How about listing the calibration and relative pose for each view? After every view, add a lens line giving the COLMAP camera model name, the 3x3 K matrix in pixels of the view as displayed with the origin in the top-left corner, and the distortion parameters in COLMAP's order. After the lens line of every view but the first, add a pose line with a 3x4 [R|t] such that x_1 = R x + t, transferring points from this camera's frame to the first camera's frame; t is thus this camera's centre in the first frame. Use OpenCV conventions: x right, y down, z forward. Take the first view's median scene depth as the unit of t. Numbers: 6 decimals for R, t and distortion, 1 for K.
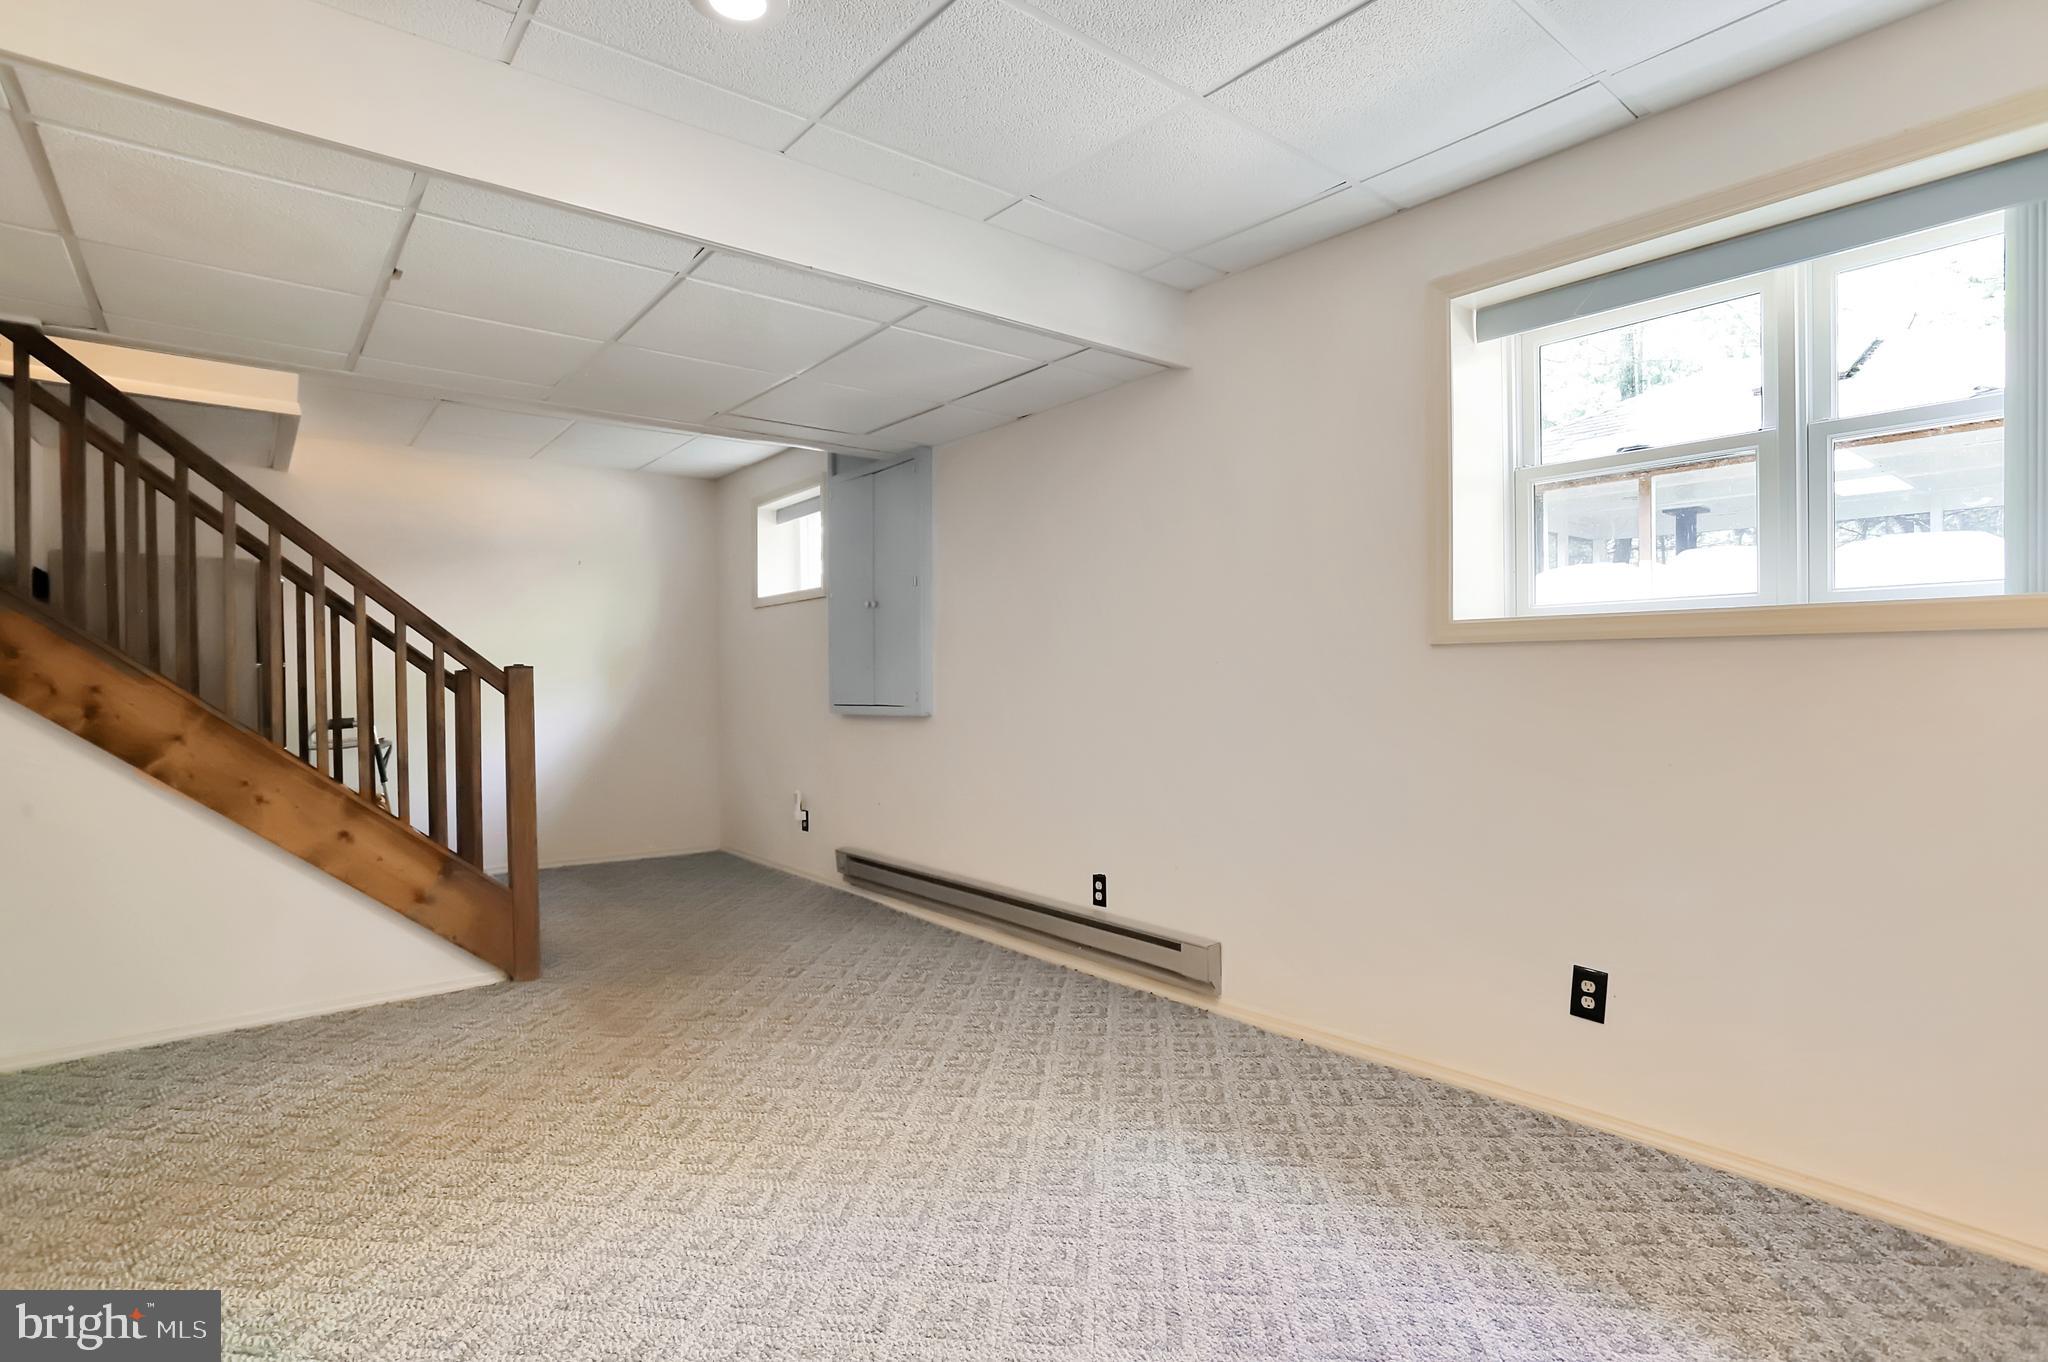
lens RADIAL K [[998.5, 0, 1020.6], [0, 998.5, 687.6], [0, 0, 1]] dist [-0.054129, 0.015221]
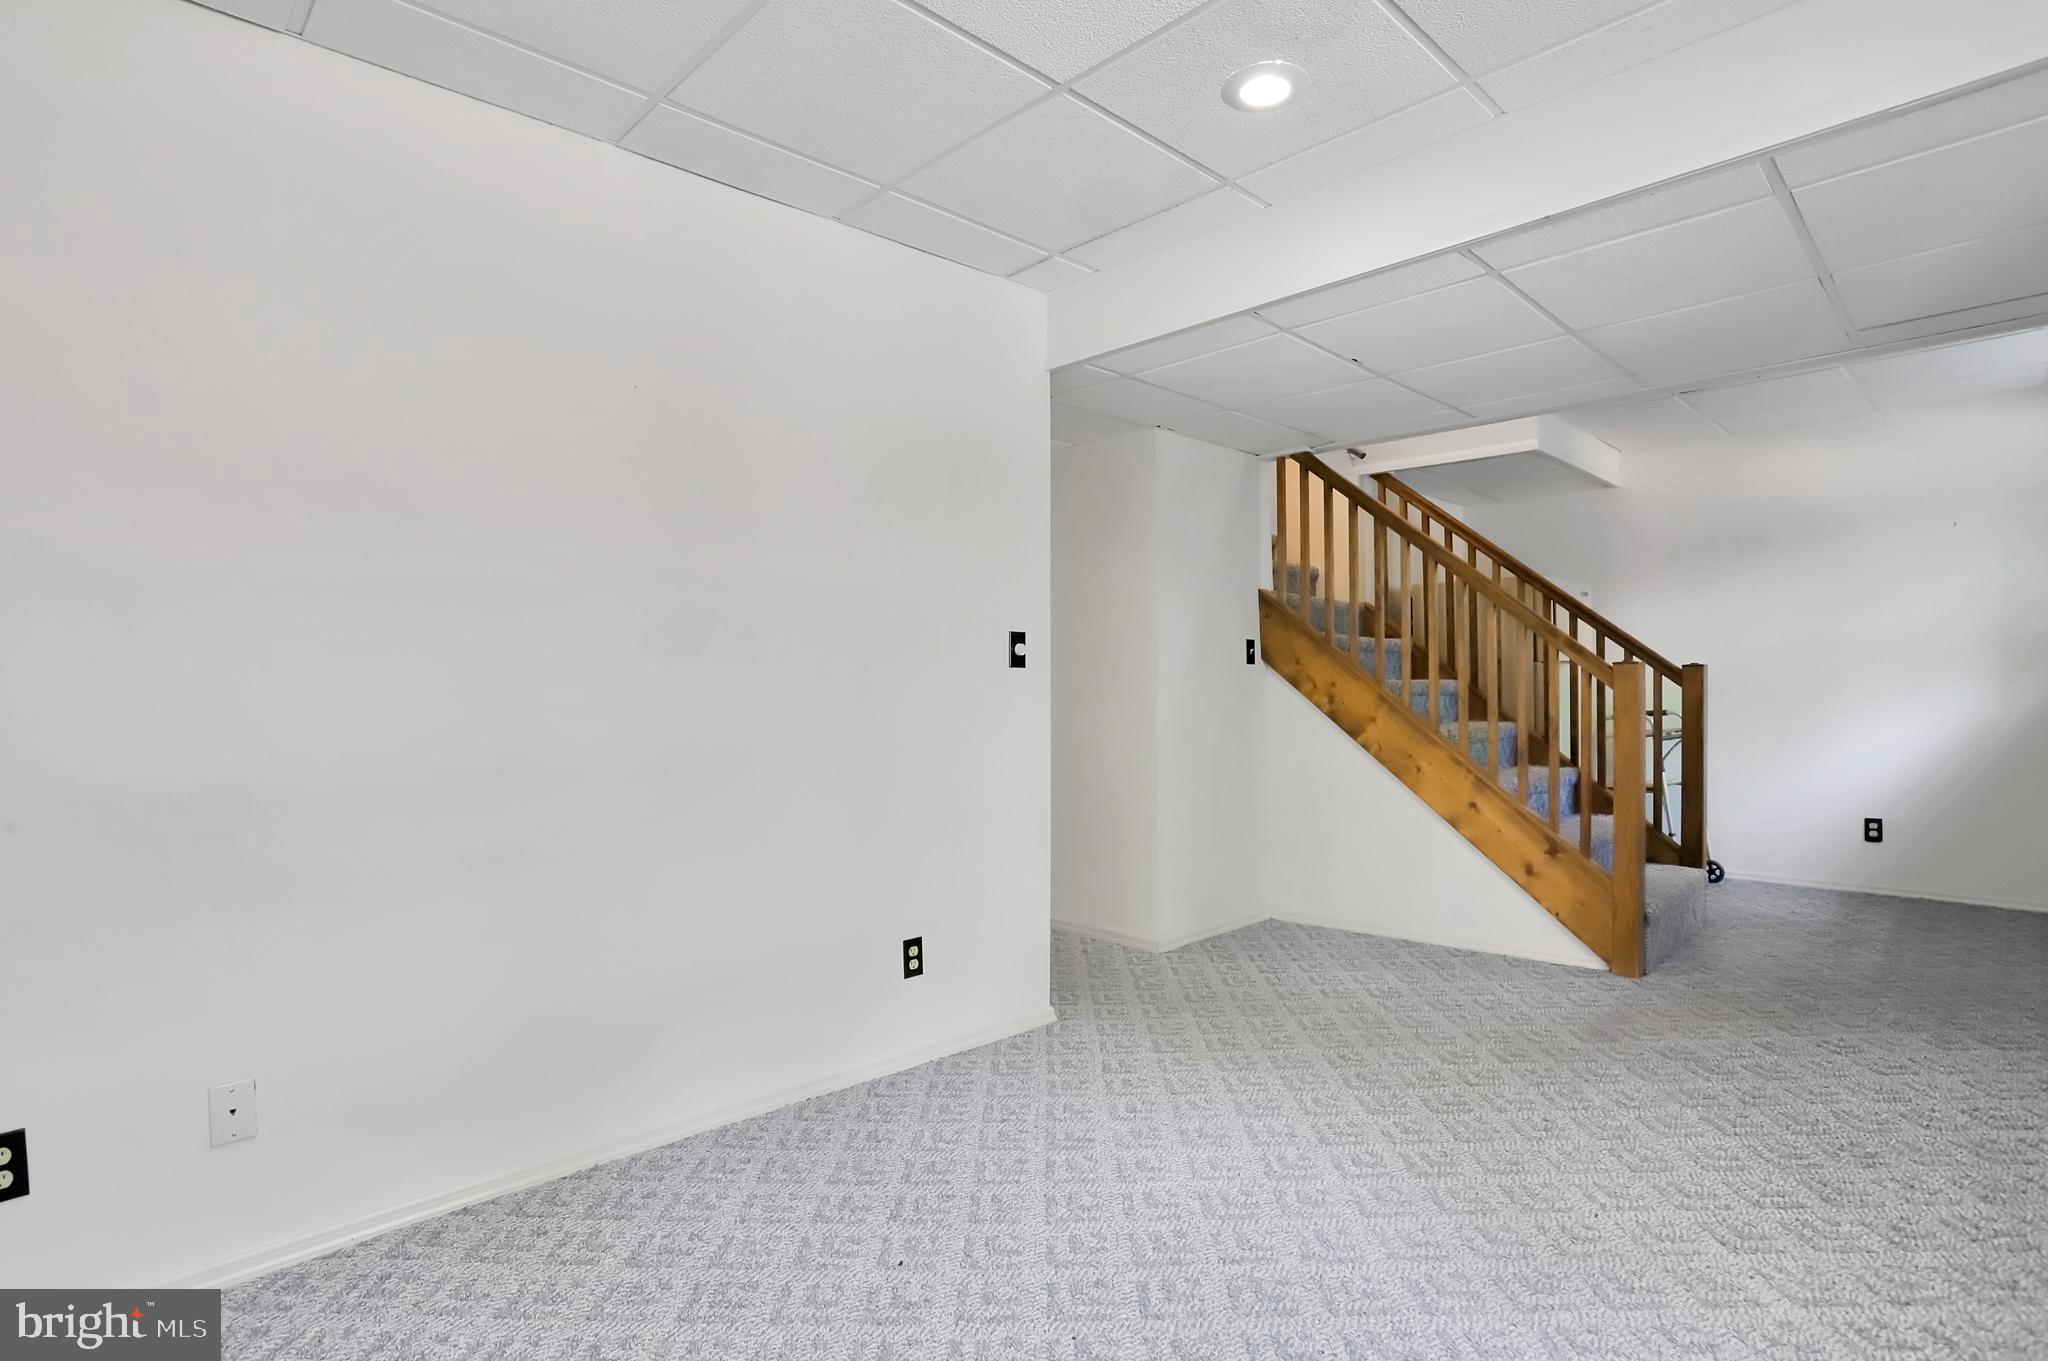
lens RADIAL K [[998.5, 0, 1023.1], [0, 998.5, 680.4], [0, 0, 1]] dist [-0.054129, 0.015221]
pose [[0.102633, 0.000400, -0.994719, 0.521087], [0.006032, 0.999981, 0.001024, -0.008918], [0.994701, -0.006105, 0.102629, 0.357372]]
